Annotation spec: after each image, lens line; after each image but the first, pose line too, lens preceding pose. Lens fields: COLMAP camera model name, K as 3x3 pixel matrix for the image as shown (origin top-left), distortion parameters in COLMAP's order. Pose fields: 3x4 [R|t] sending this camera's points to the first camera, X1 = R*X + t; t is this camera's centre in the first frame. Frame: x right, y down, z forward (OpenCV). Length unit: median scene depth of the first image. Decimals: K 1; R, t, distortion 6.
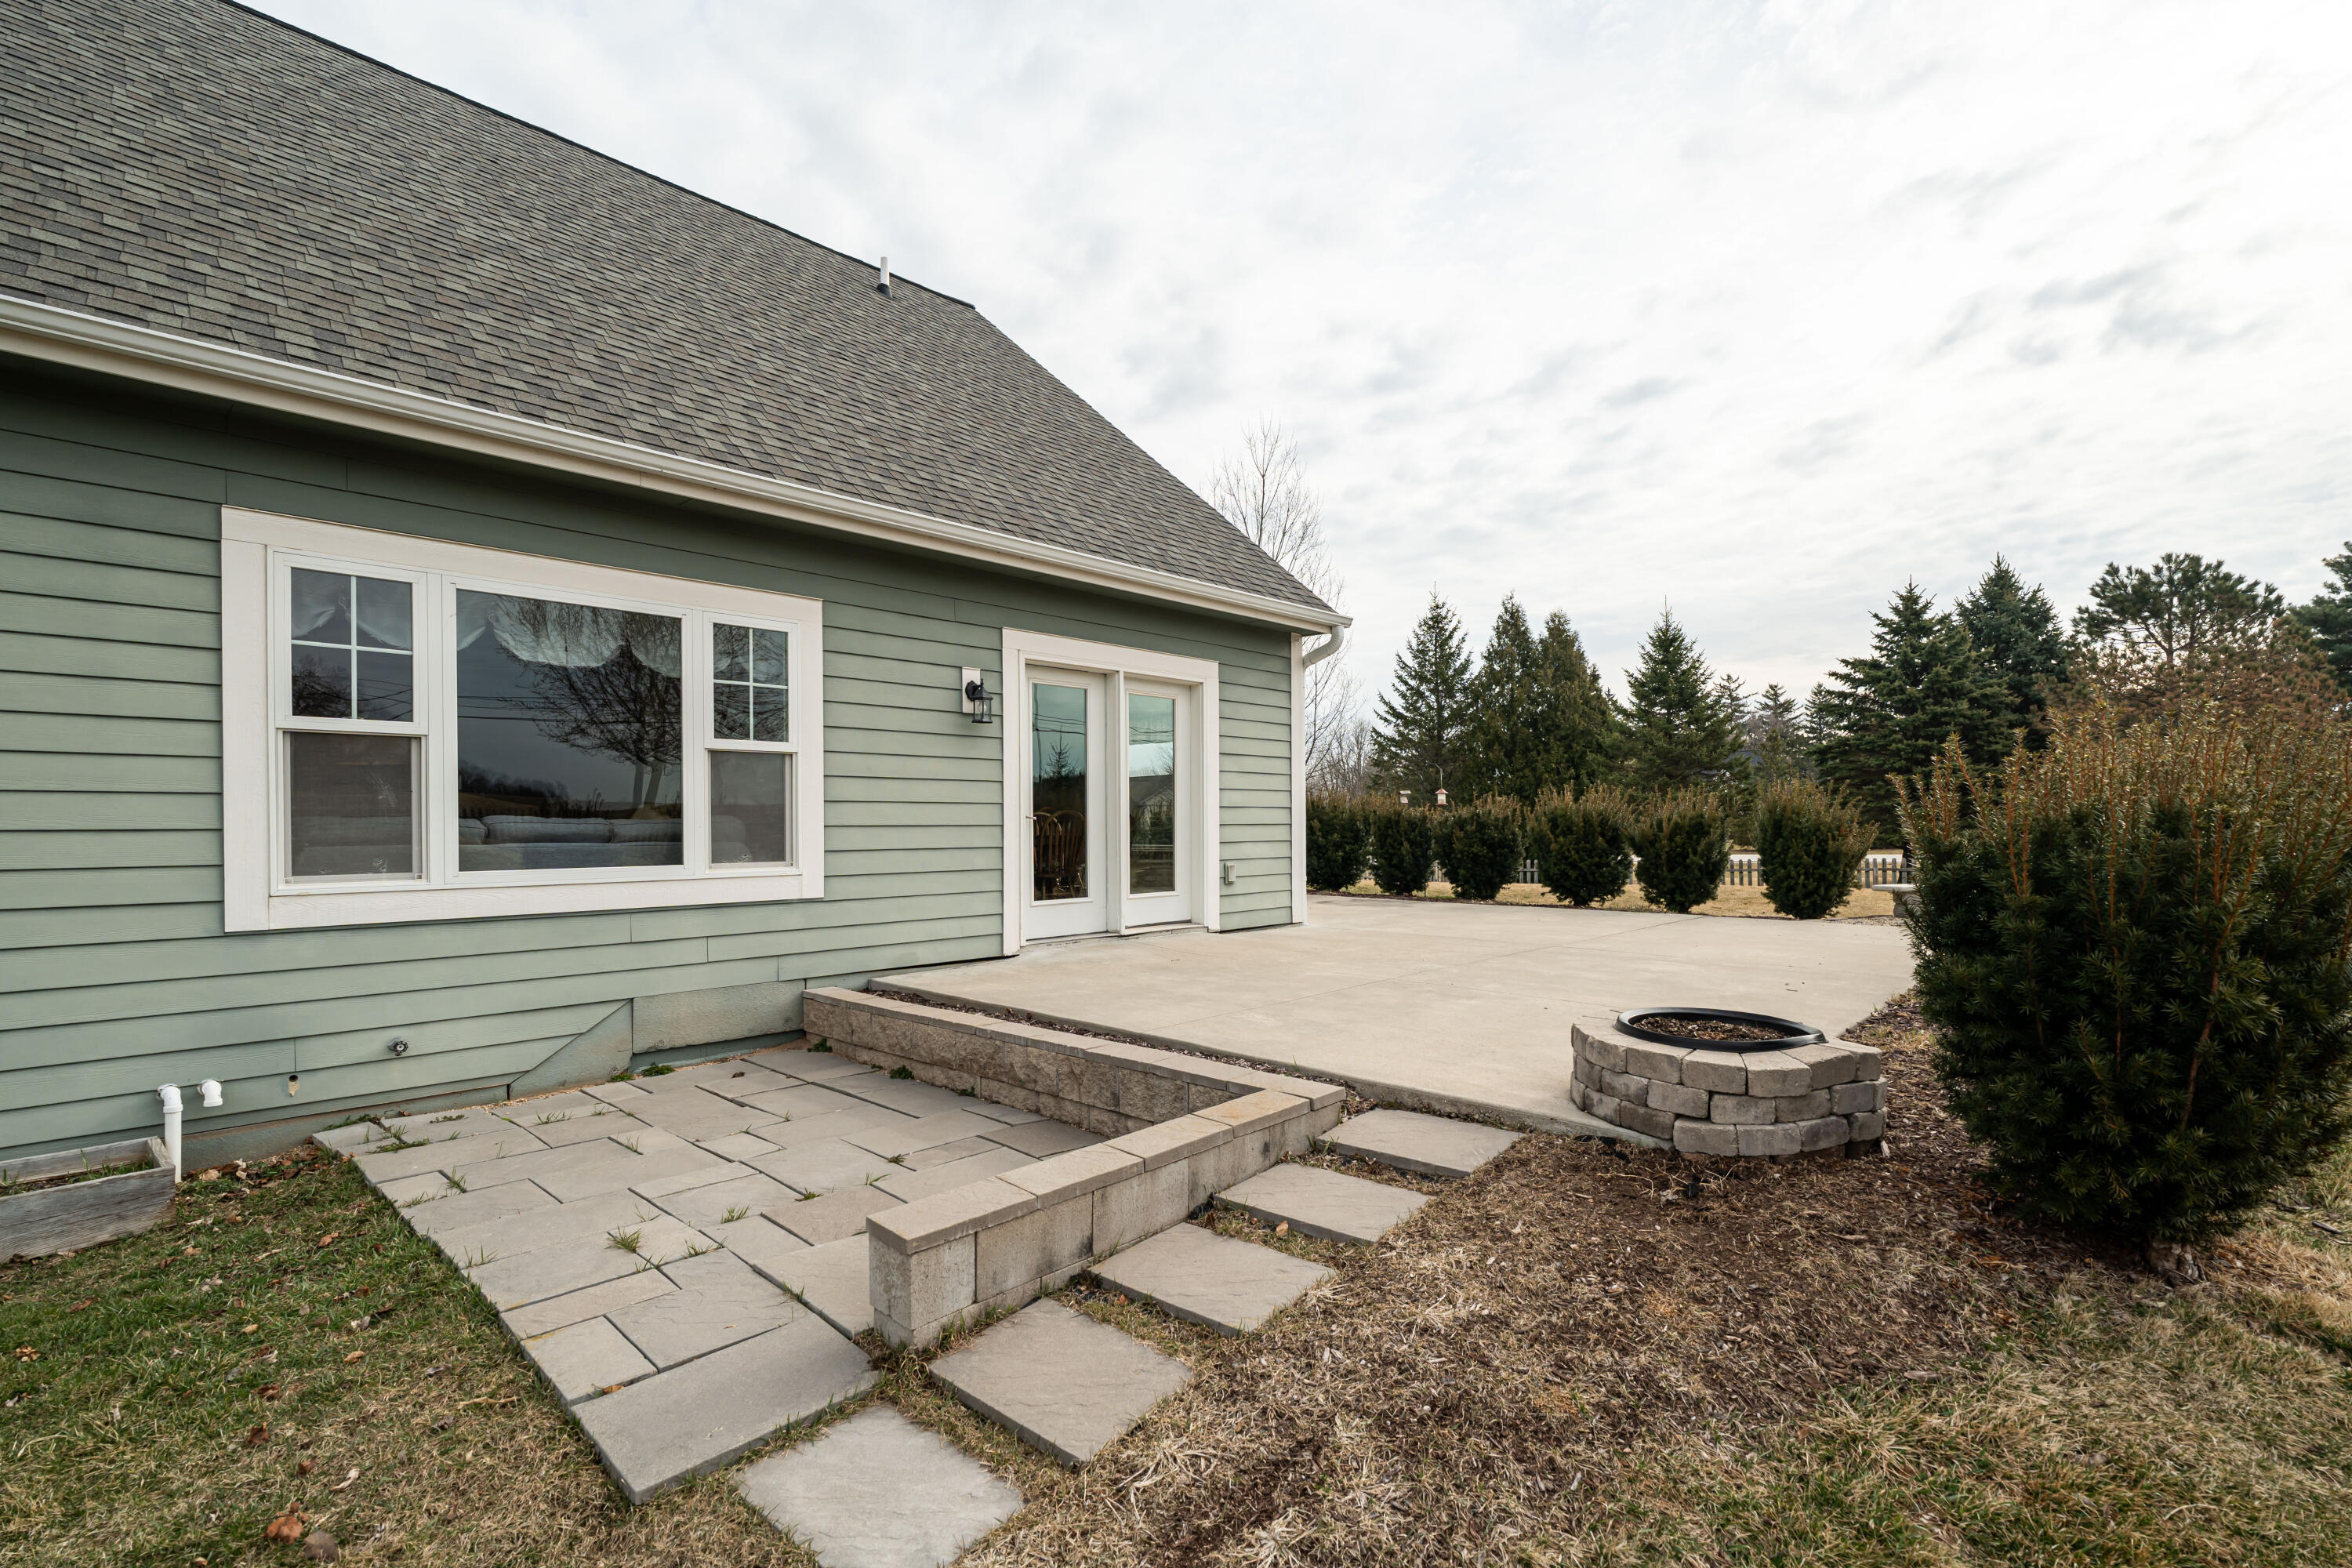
lens RADIAL K [[1085.9, 0, 1179.8], [0, 1085.9, 837.1], [0, 0, 1]] dist [0.000803, 0.000095]
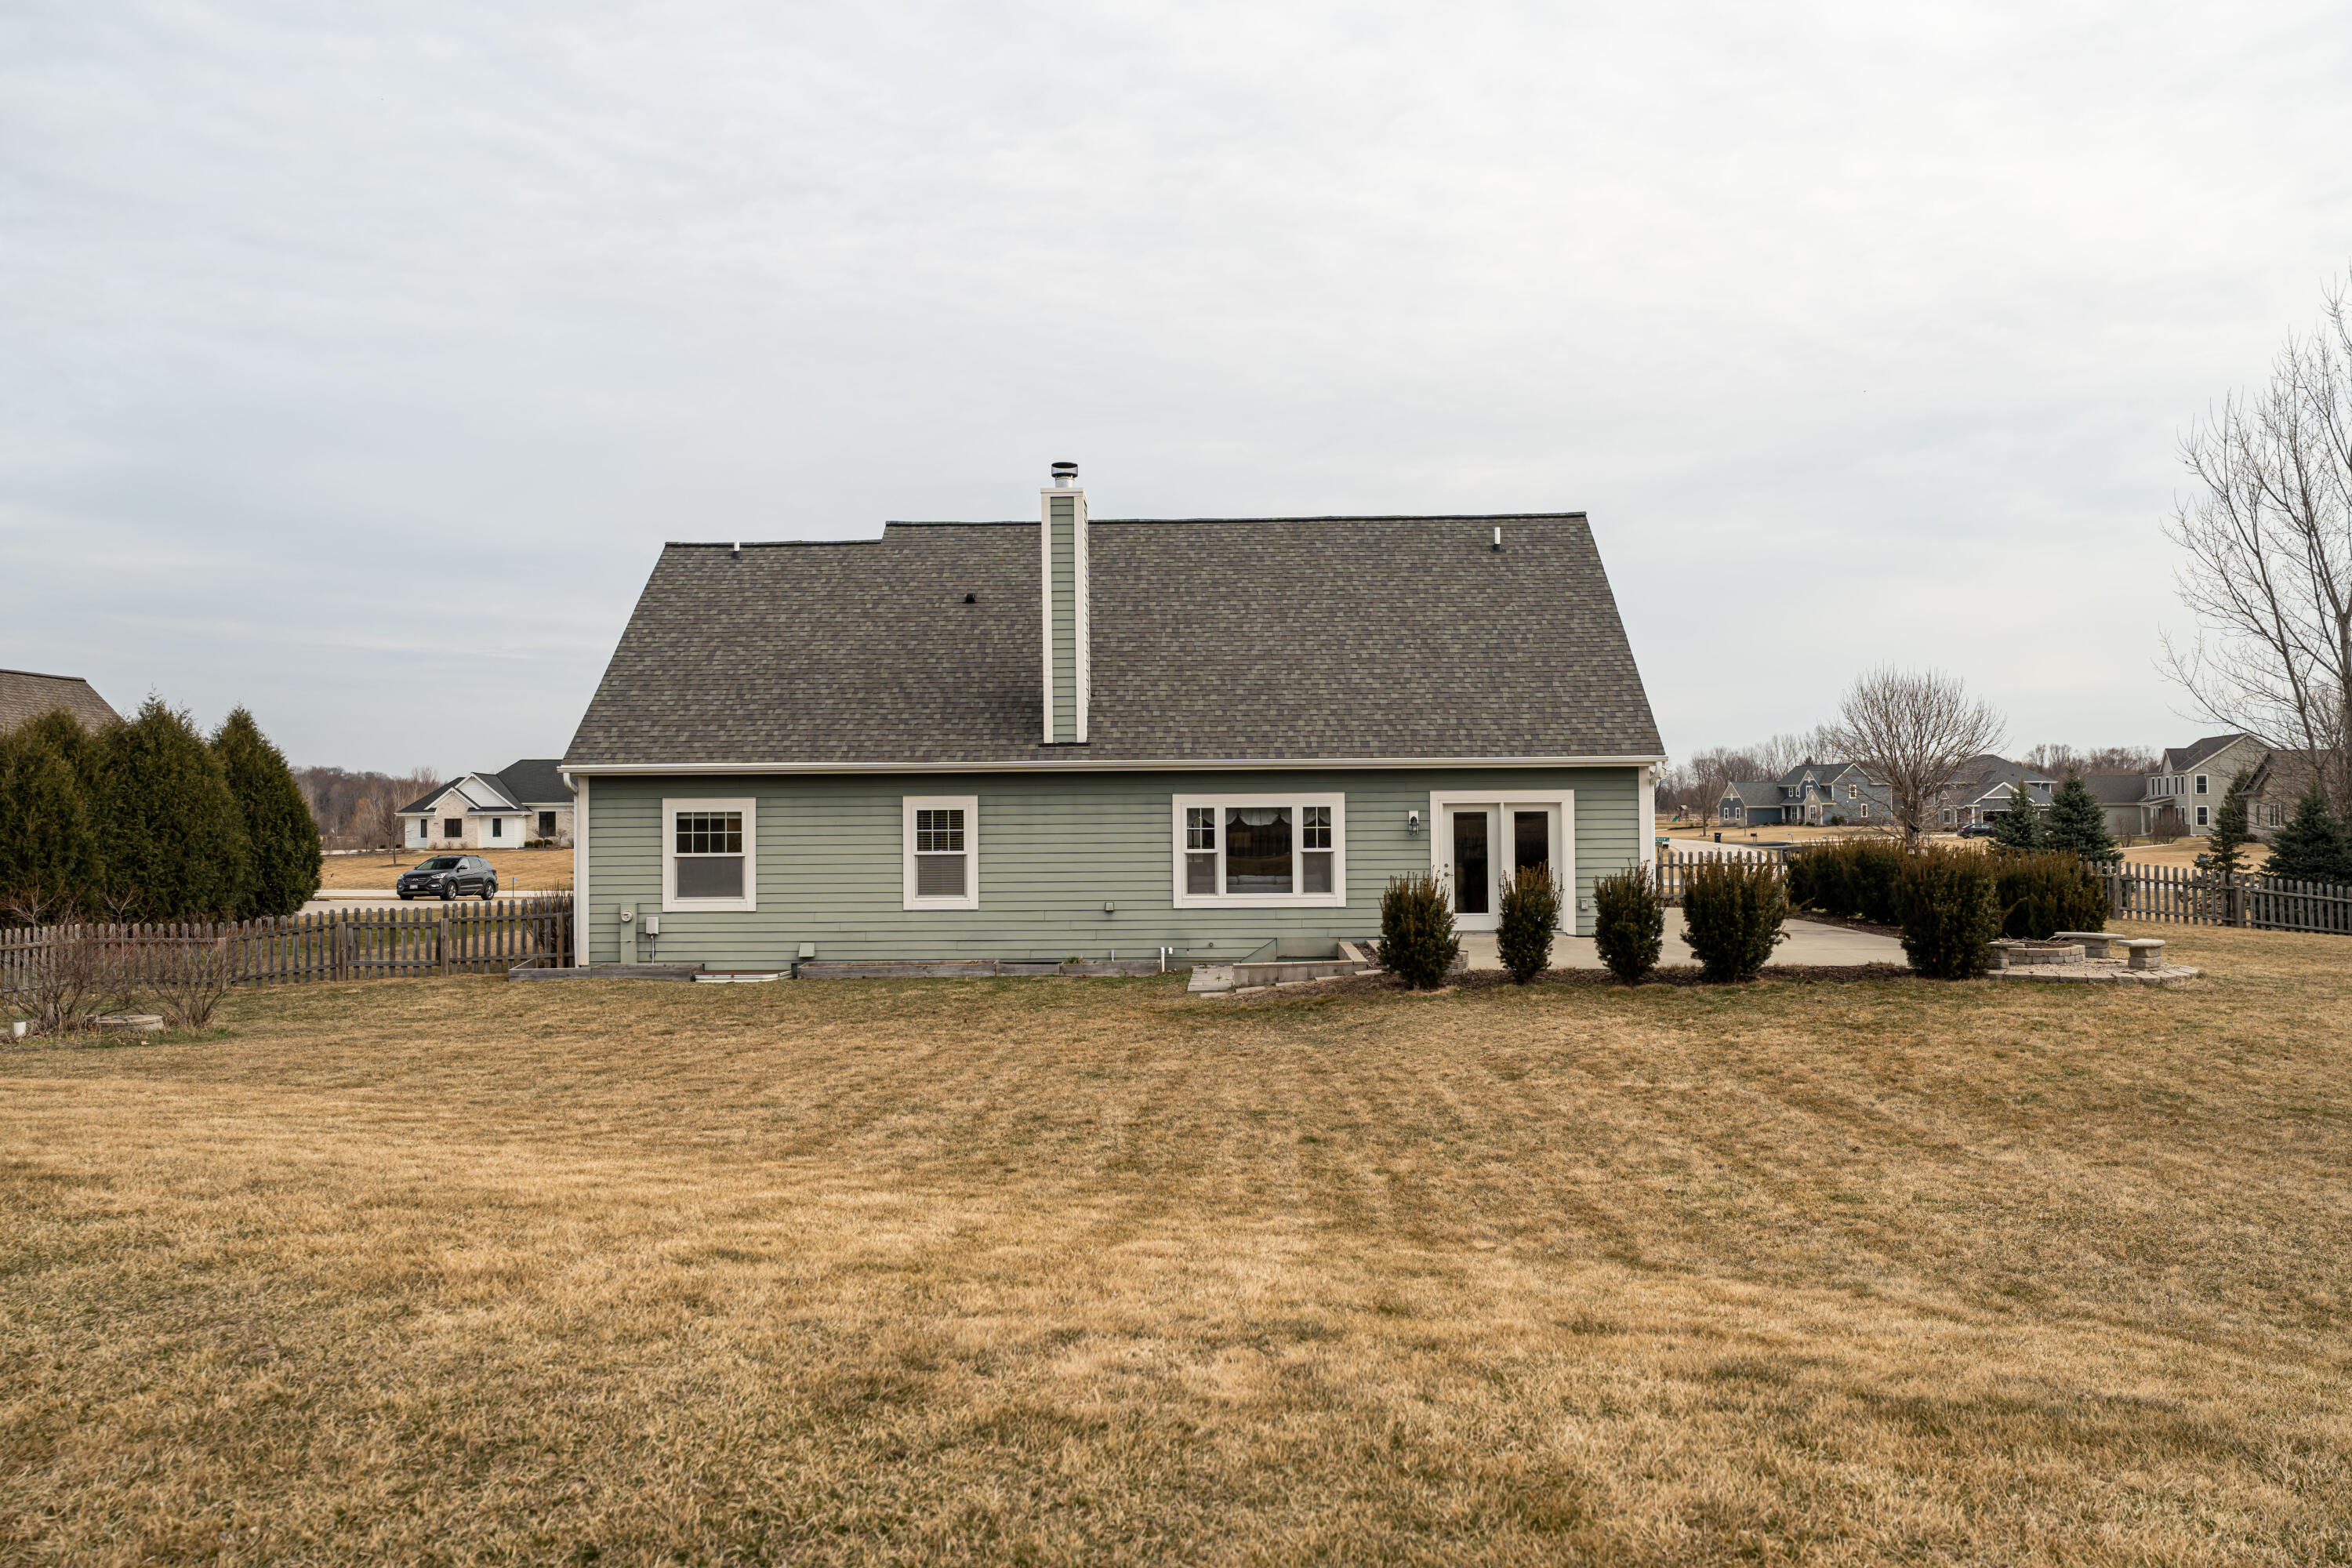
lens RADIAL K [[1772.9, 0, 1172.1], [0, 1772.9, 774.6], [0, 0, 1]] dist [-0.048232, -0.002062]
pose [[0.671870, -0.014295, -0.740531, 2.579016], [-0.004008, 0.999729, -0.022934, -0.164187], [0.740658, 0.018376, 0.671631, -2.195889]]
